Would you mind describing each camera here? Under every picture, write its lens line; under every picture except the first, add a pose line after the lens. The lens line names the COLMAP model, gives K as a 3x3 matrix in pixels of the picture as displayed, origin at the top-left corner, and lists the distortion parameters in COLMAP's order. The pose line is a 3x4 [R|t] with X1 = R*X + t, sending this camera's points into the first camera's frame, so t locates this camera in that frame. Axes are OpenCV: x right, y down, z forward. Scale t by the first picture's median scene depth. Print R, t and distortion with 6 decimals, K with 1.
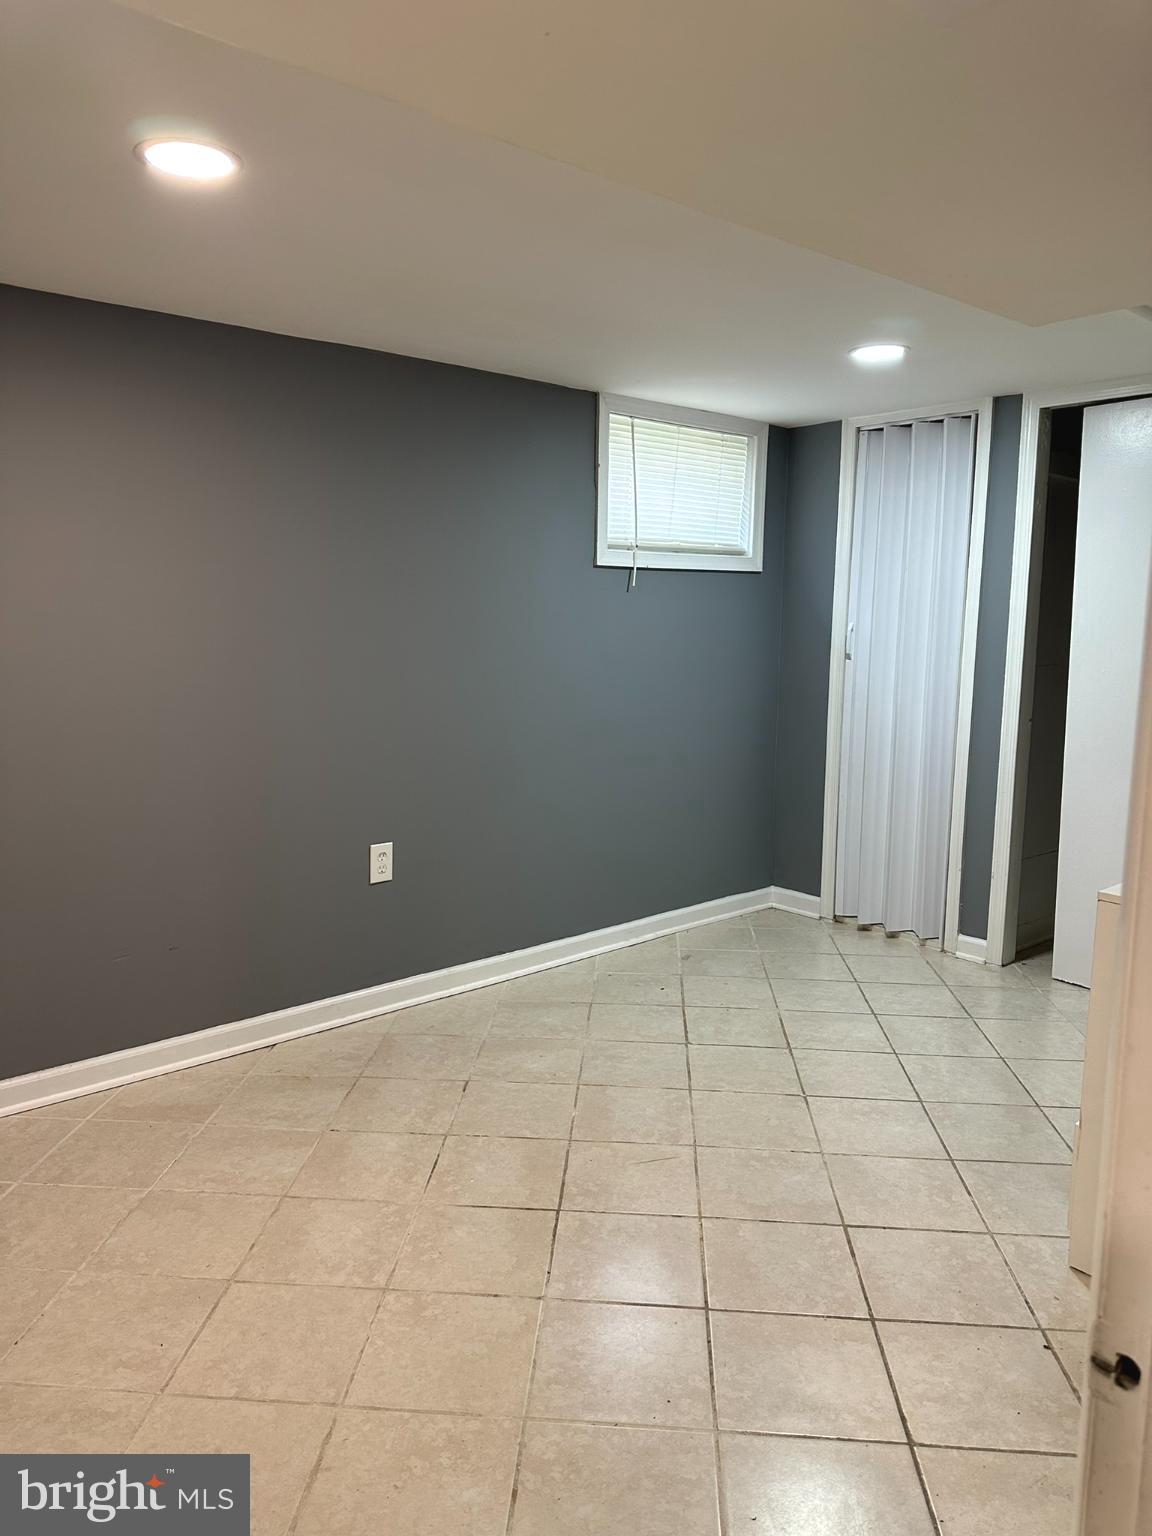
lens RADIAL K [[1085.8, 0, 582.3], [0, 1085.8, 759.7], [0, 0, 1]] dist [0.049105, -0.066702]
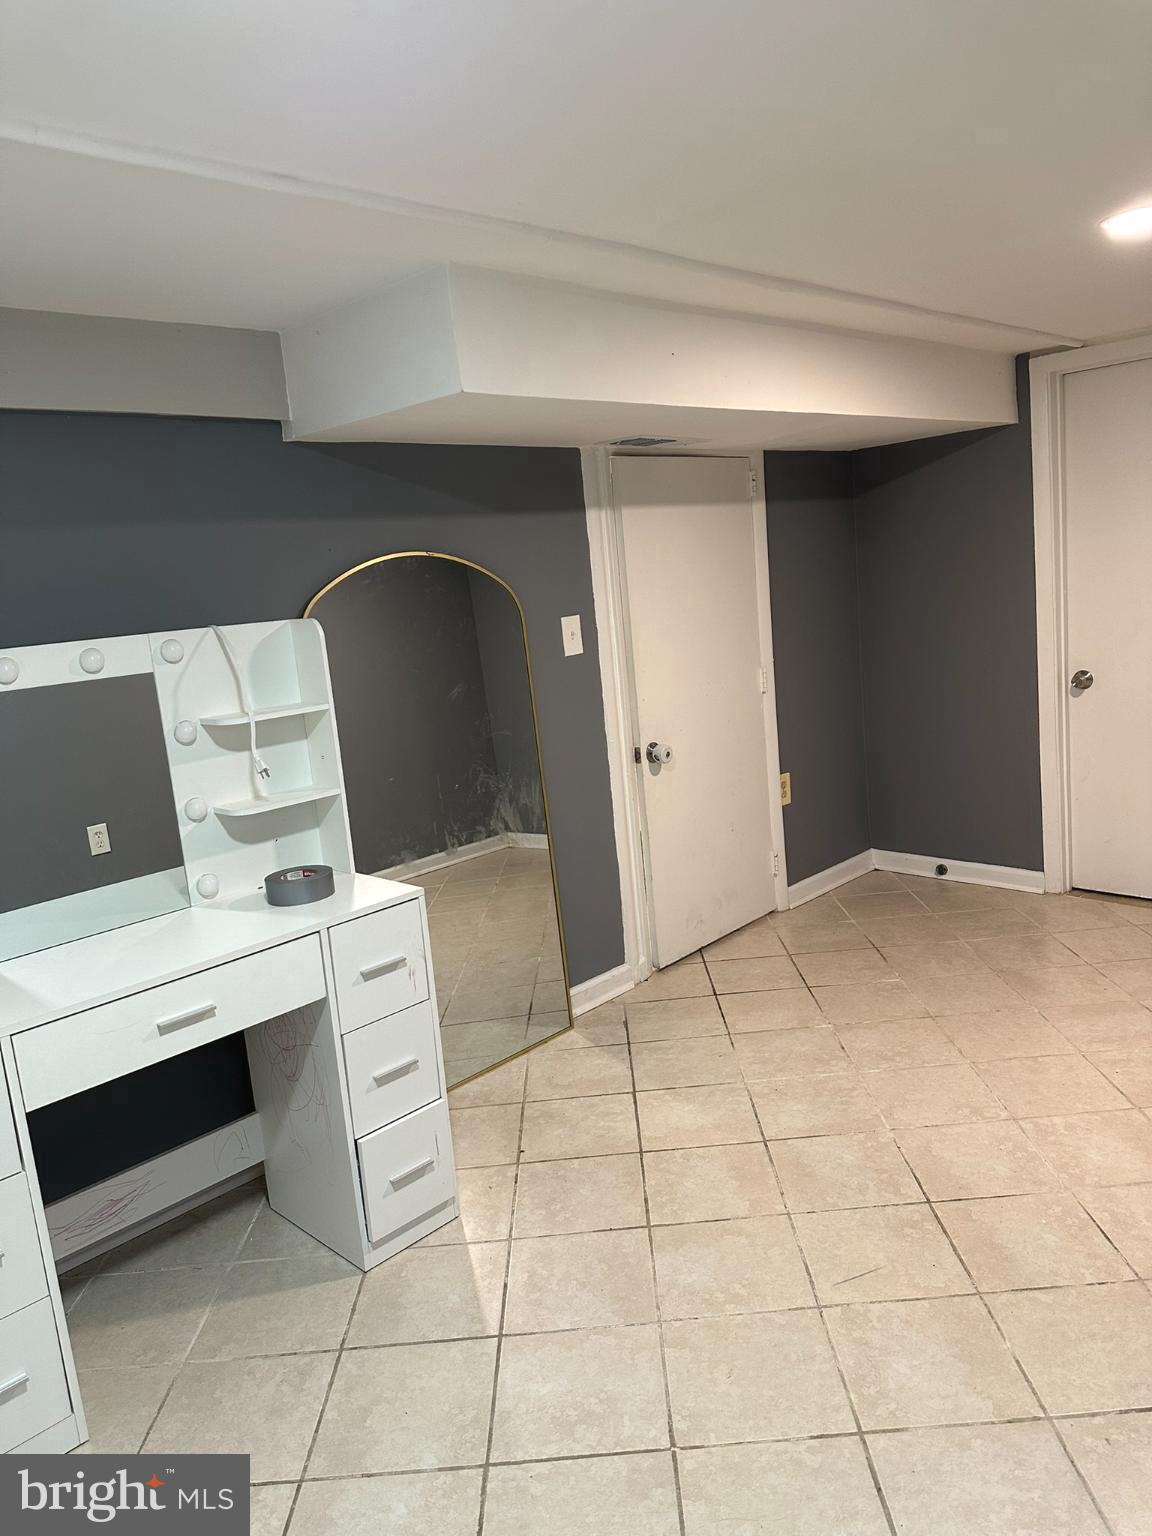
lens RADIAL K [[1085.8, 0, 582.3], [0, 1085.8, 759.7], [0, 0, 1]] dist [0.049105, -0.066702]
pose [[-0.994507, 0.089312, -0.054578, 0.303251], [0.067917, 0.947398, 0.312769, -0.298863], [0.079641, 0.307345, -0.948260, 1.745503]]
